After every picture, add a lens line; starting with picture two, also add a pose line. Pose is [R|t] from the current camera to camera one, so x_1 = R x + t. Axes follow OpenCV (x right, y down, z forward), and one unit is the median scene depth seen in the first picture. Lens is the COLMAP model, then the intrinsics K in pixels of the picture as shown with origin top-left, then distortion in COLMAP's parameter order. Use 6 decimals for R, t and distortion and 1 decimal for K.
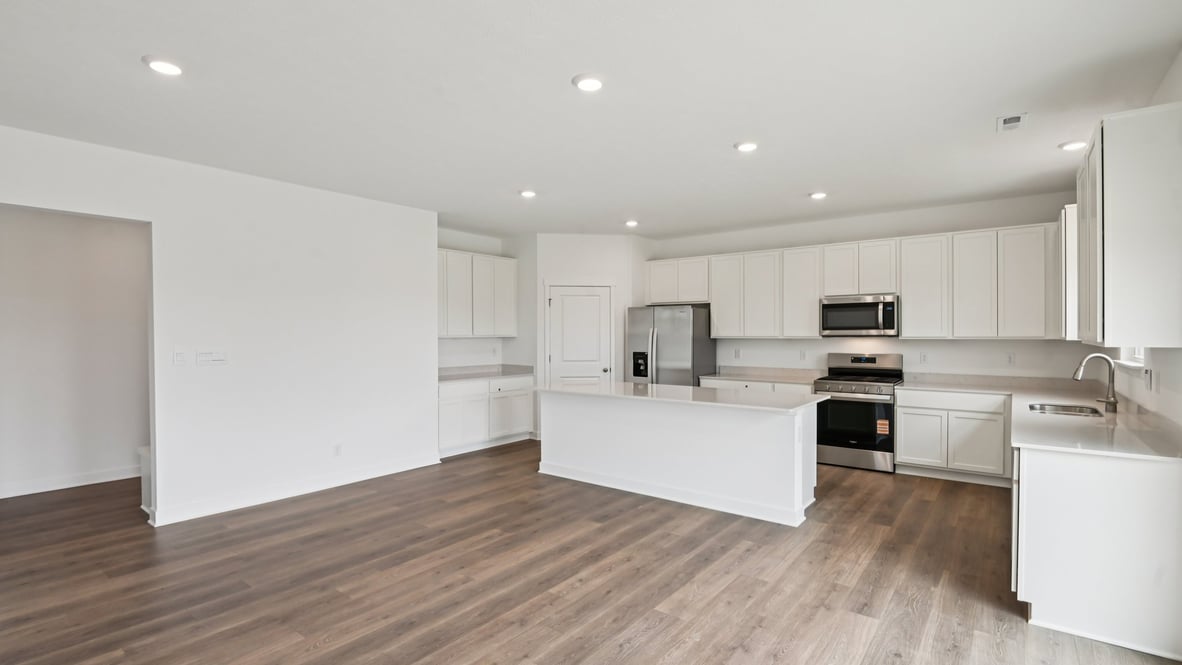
lens RADIAL K [[549.1, 0, 579.6], [0, 549.1, 336.4], [0, 0, 1]] dist [0.001371, -0.008295]
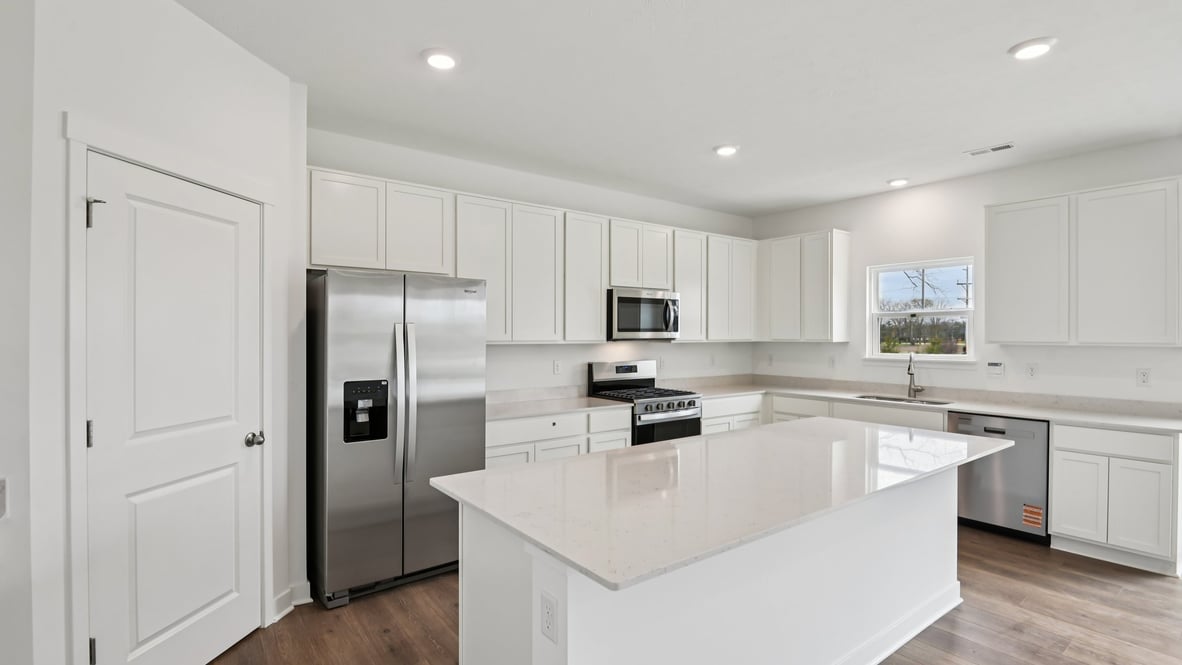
lens RADIAL K [[555.7, 0, 579.7], [0, 555.7, 332.0], [0, 0, 1]] dist [-0.002507, -0.008790]
pose [[0.249413, 0.009451, 0.968351, -0.275063], [0.004366, 0.999931, -0.010884, -0.002861], [-0.968387, 0.006943, 0.249355, 0.807133]]
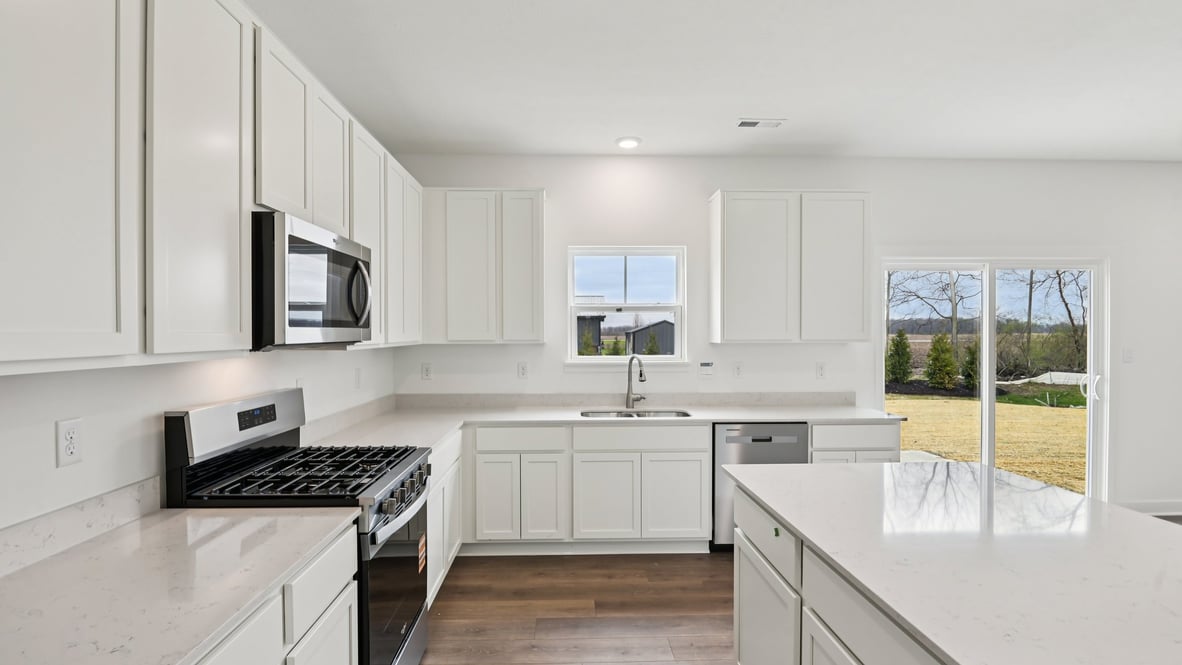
lens RADIAL K [[555.7, 0, 579.7], [0, 555.7, 332.0], [0, 0, 1]] dist [-0.002507, -0.008790]
pose [[-0.650193, 0.009041, 0.759716, 0.118928], [0.011632, 0.999930, -0.001945, -0.005701], [-0.759680, 0.007572, -0.650253, 1.003280]]
